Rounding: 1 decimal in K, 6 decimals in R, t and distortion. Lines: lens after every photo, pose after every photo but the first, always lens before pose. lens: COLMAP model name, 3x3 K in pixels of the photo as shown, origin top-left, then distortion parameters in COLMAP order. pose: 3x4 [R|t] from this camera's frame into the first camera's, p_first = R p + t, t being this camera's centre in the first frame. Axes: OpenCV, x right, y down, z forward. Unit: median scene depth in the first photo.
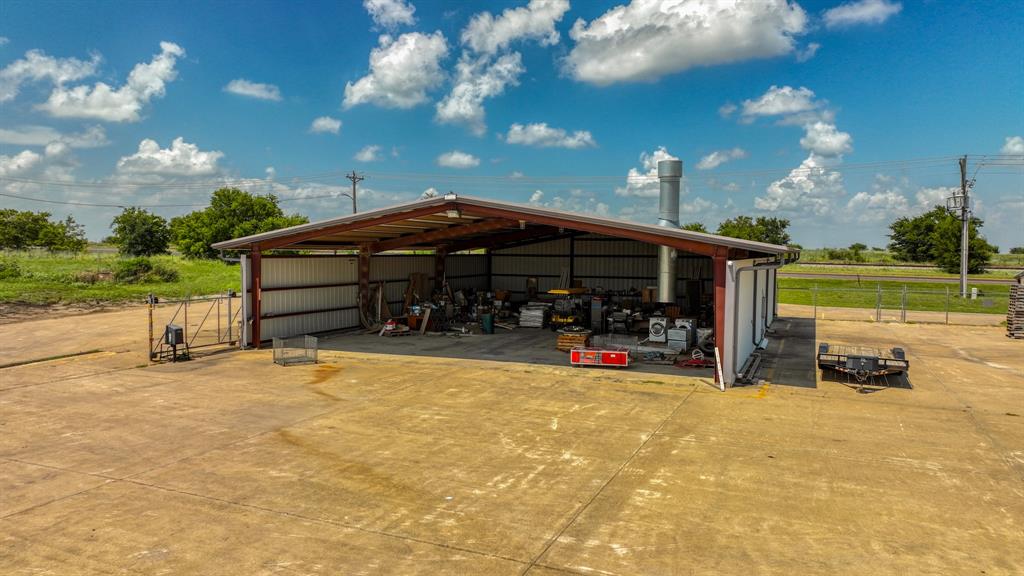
lens RADIAL K [[711.1, 0, 506.2], [0, 711.1, 284.3], [0, 0, 1]] dist [0.006658, 0.007161]
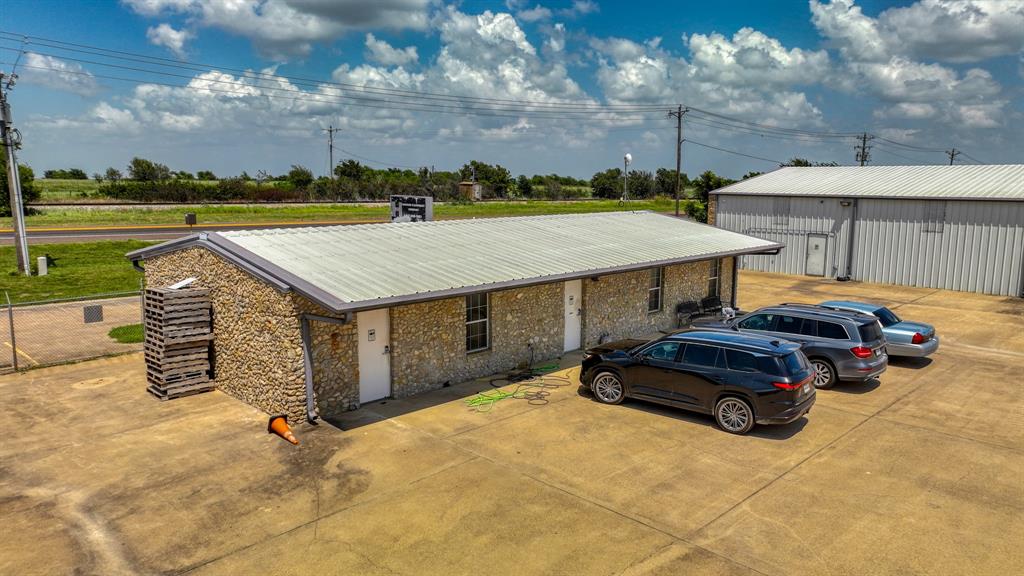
lens RADIAL K [[705.3, 0, 526.7], [0, 705.3, 276.2], [0, 0, 1]] dist [0.025595, 0.001846]
pose [[0.361500, -0.135584, 0.922461, 0.422915], [0.041898, 0.990733, 0.129199, -0.072467], [-0.931430, -0.008056, 0.363830, 0.690892]]
